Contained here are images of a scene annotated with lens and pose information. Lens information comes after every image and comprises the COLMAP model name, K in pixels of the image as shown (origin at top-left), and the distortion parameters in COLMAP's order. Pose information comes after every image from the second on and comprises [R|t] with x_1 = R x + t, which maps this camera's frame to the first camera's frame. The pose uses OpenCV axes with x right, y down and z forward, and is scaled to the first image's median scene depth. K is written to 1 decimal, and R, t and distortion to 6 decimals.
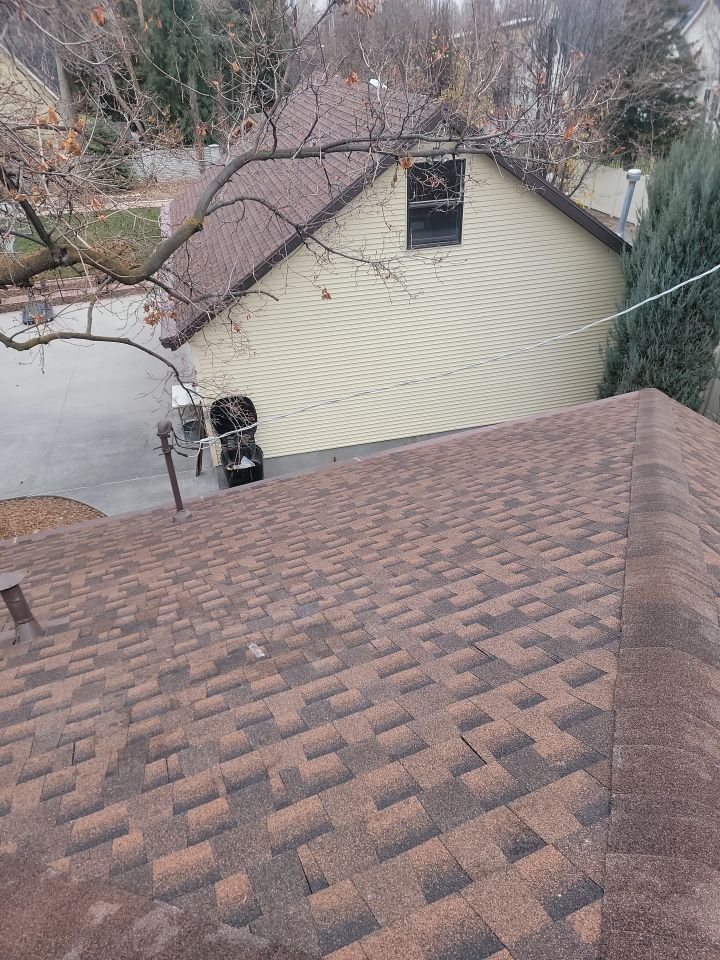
lens RADIAL K [[654.9, 0, 352.5], [0, 654.9, 500.2], [0, 0, 1]] dist [0.083315, -0.064755]
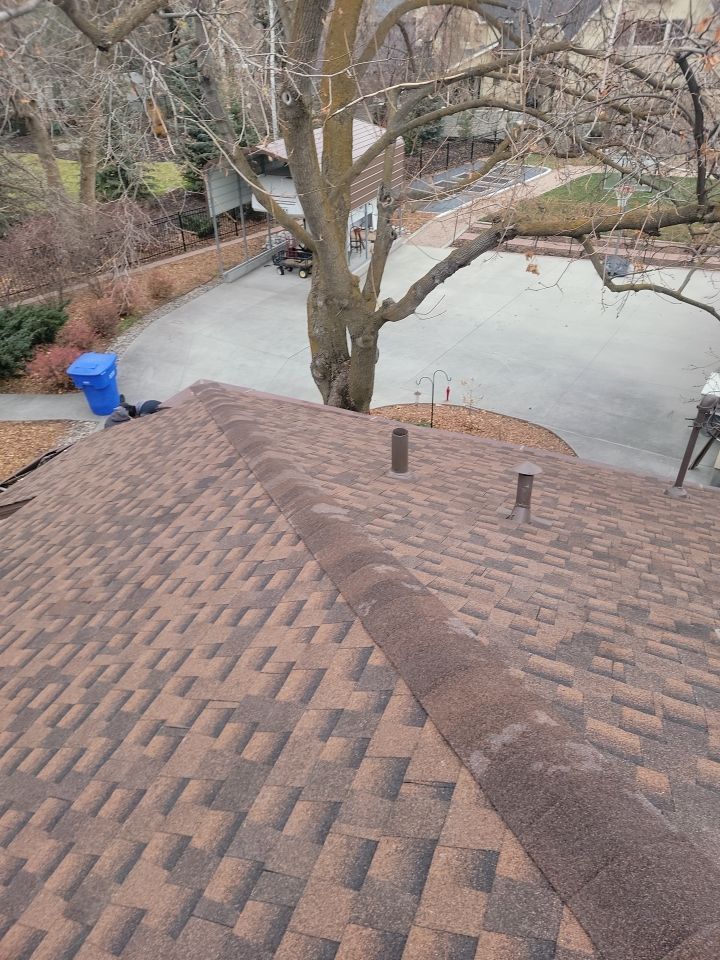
lens RADIAL K [[654.9, 0, 364.5], [0, 654.9, 483.7], [0, 0, 1]] dist [0.083315, -0.064755]
pose [[0.695306, 0.438828, -0.569191, -0.032382], [-0.423642, 0.889992, 0.168648, 0.053971], [0.580583, 0.123871, 0.804723, -0.082005]]
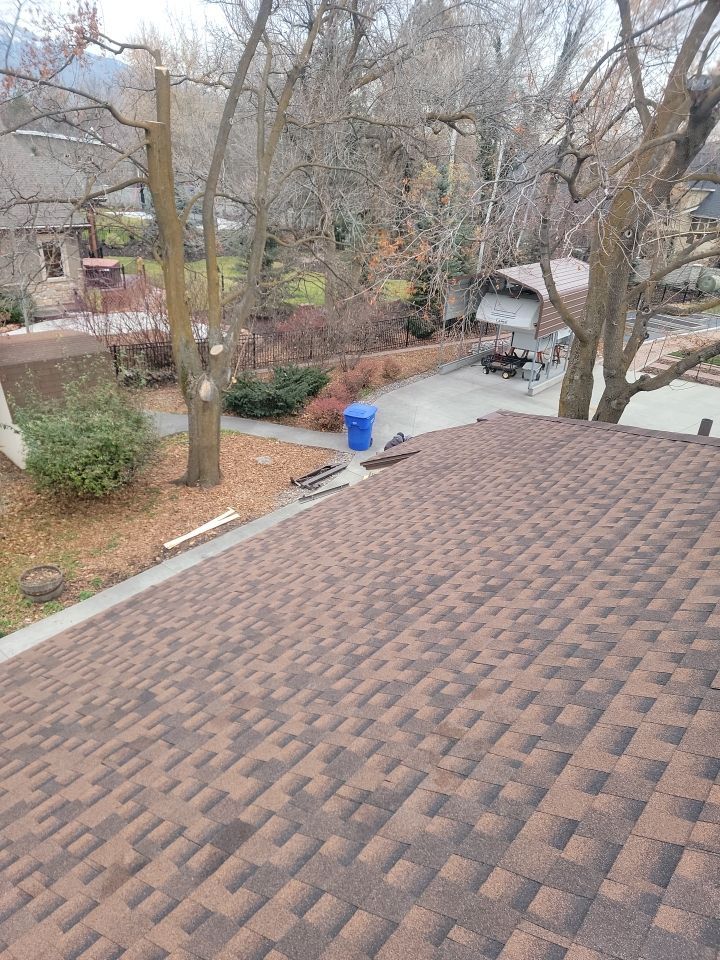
lens RADIAL K [[654.9, 0, 344.7], [0, 654.9, 483.7], [0, 0, 1]] dist [0.083315, -0.064755]
pose [[0.473503, 0.438585, -0.763831, 0.356953], [-0.556309, 0.821260, 0.126702, 0.597263], [0.682873, 0.364932, 0.632857, -0.959664]]
